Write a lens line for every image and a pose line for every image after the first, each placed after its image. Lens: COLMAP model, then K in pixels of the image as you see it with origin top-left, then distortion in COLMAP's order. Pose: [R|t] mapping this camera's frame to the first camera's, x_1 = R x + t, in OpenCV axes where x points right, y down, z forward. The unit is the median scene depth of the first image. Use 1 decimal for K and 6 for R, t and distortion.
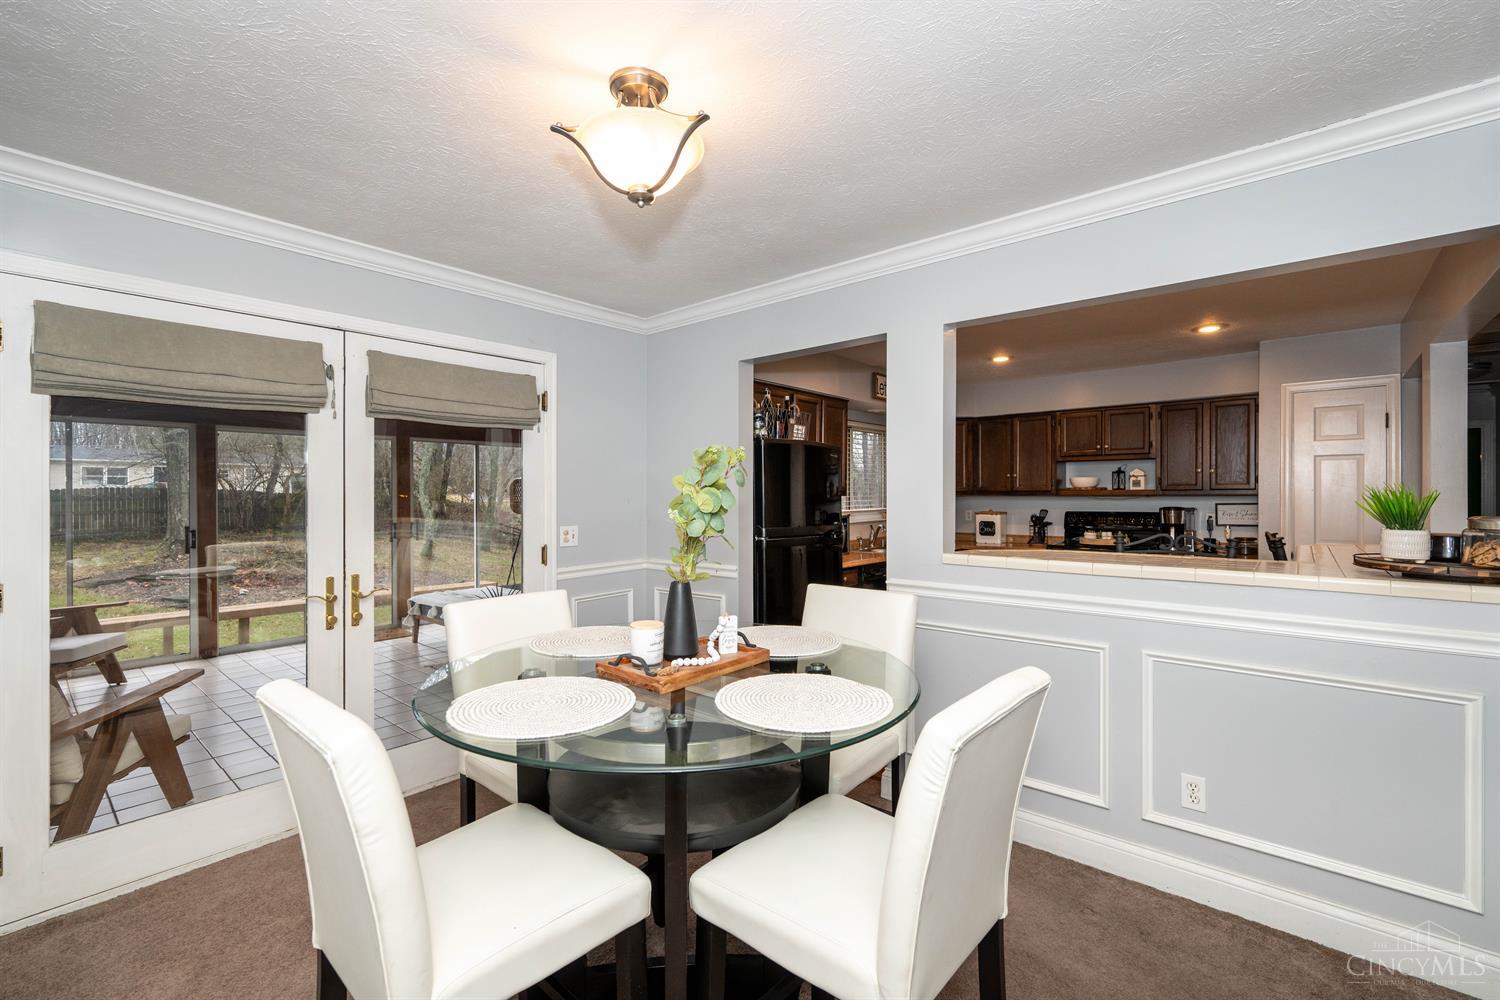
lens RADIAL K [[642.0, 0, 742.3], [0, 642.0, 497.0], [0, 0, 1]] dist [-0.001688, 0.001430]
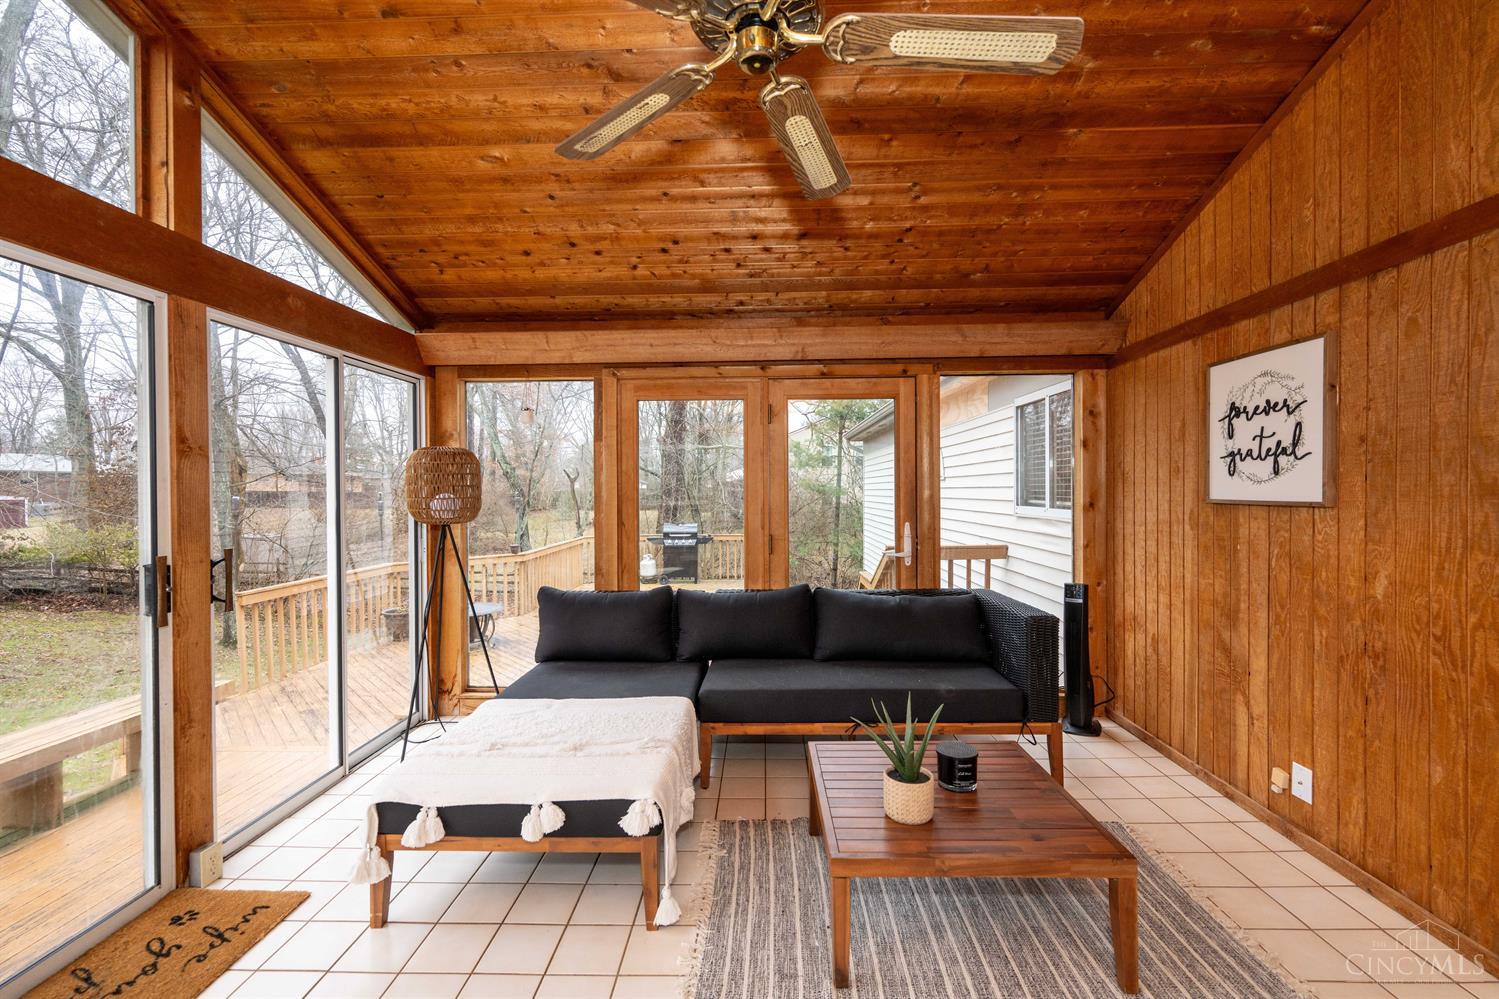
lens RADIAL K [[641.5, 0, 746.0], [0, 641.5, 495.4], [0, 0, 1]] dist [-0.001688, 0.001430]
pose [[0.772967, -0.007576, 0.634401, -0.516686], [0.006724, 0.999970, 0.003749, 0.007040], [-0.634410, 0.001368, 0.772995, 0.566628]]
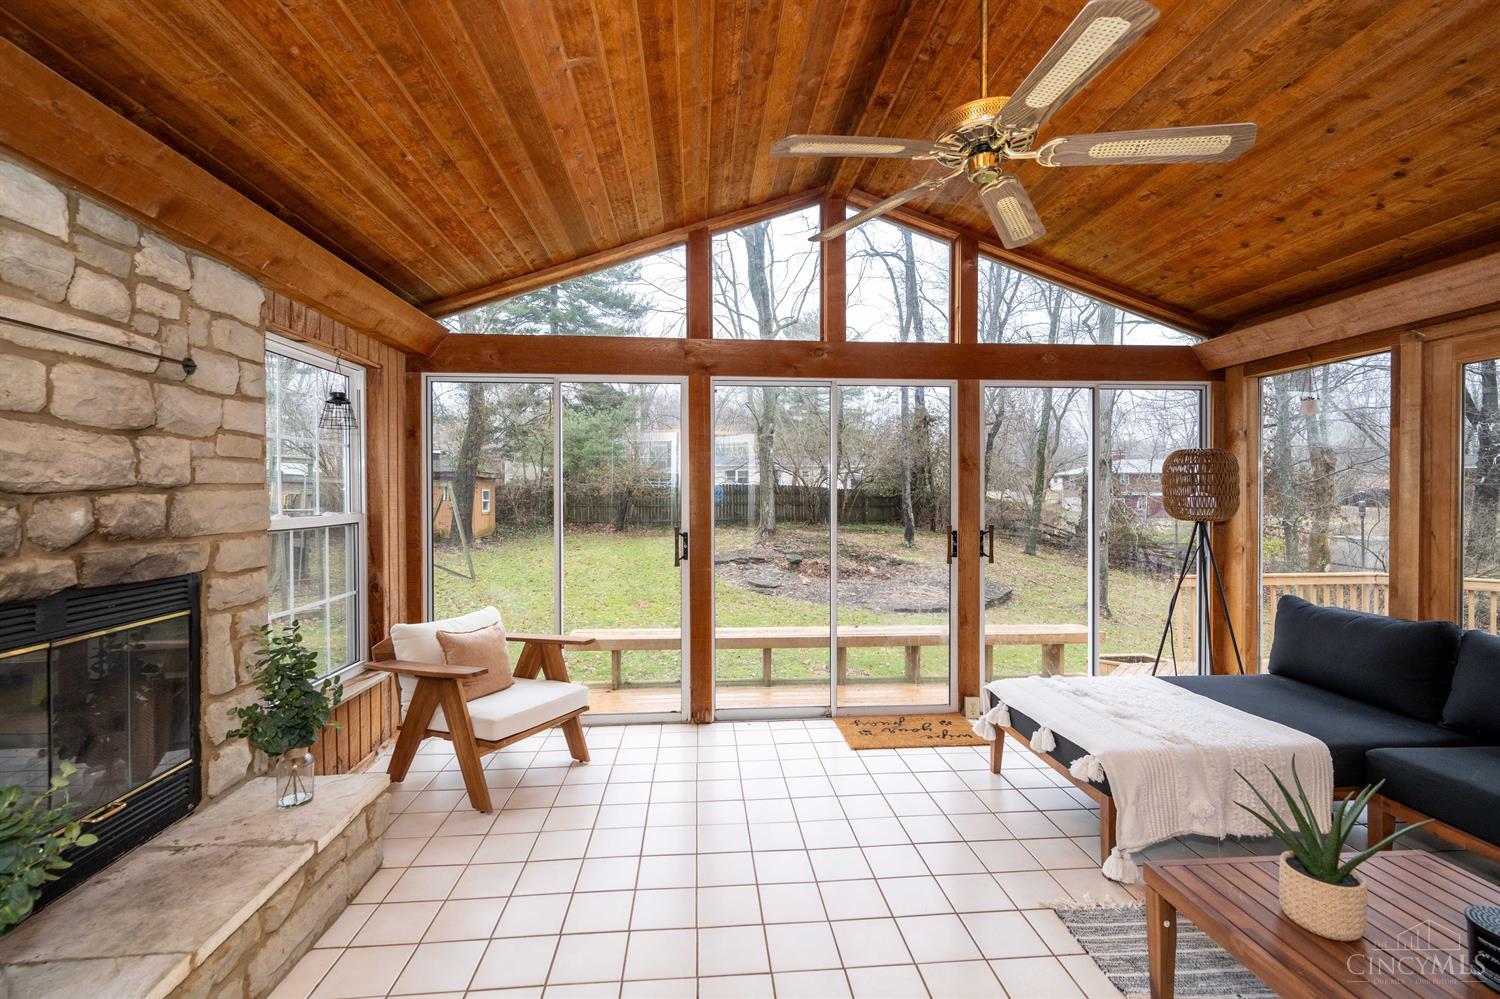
lens RADIAL K [[642.0, 0, 743.3], [0, 642.0, 496.3], [0, 0, 1]] dist [-0.001688, 0.001430]
pose [[0.707840, 0.005485, -0.706351, -0.267537], [-0.003007, 0.999984, 0.004752, 0.007916], [0.706366, -0.001240, 0.707846, 0.454554]]
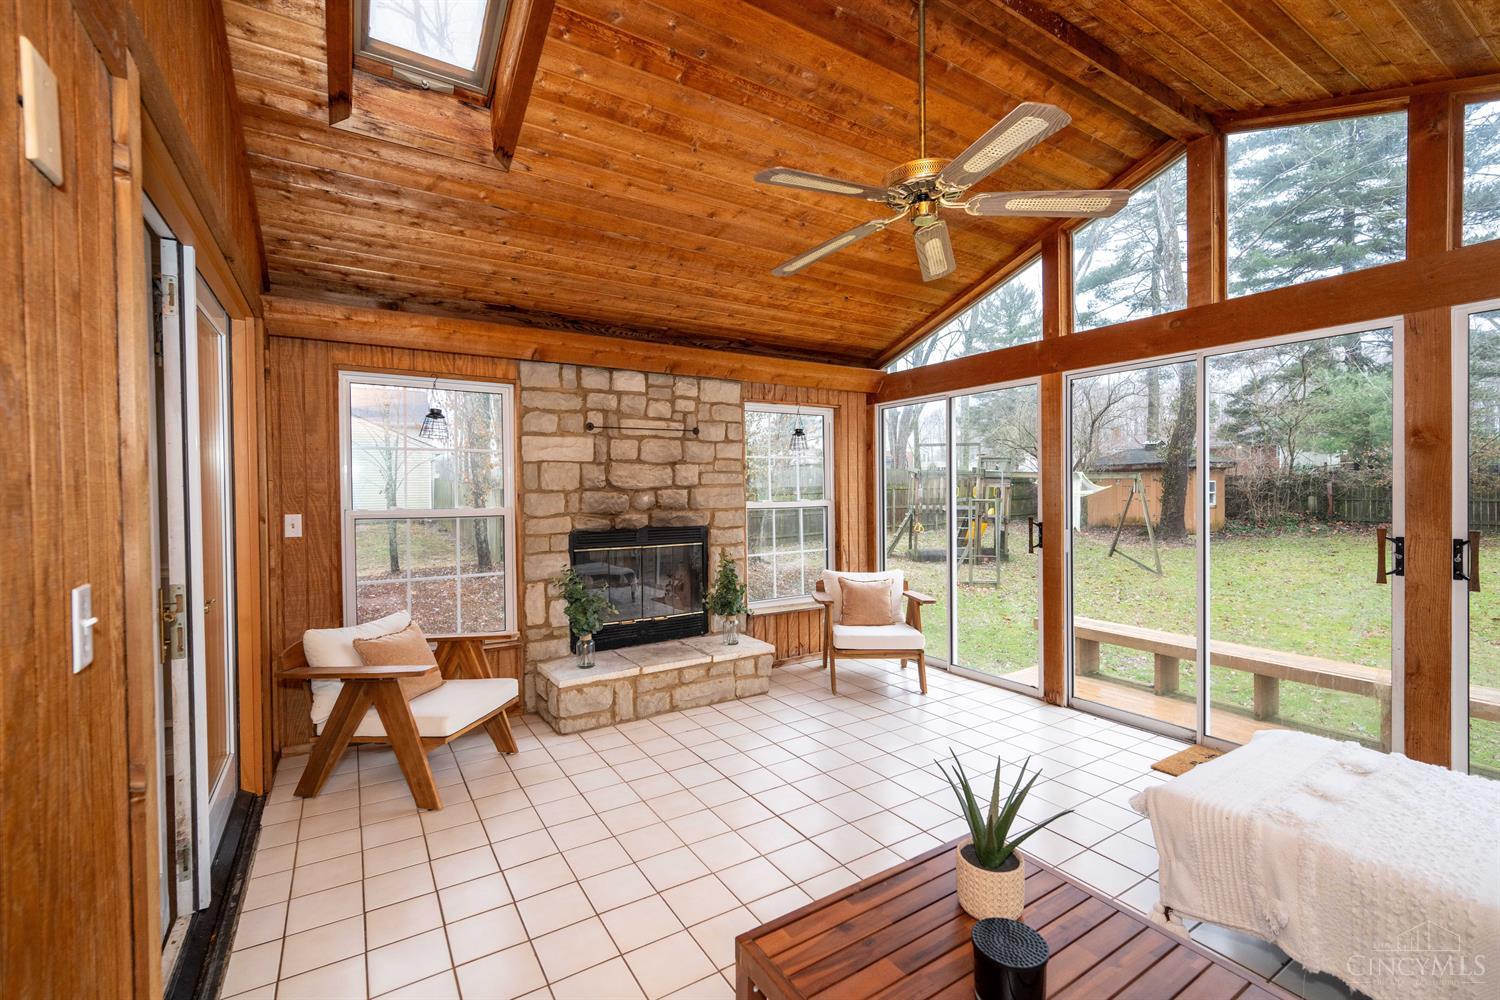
lens RADIAL K [[642.0, 0, 755.3], [0, 642.0, 499.2], [0, 0, 1]] dist [-0.001688, 0.001430]
pose [[-0.293527, 0.019603, -0.955750, -0.051117], [0.007842, 0.999805, 0.018098, 0.007568], [0.955919, -0.002183, -0.293623, 0.731044]]
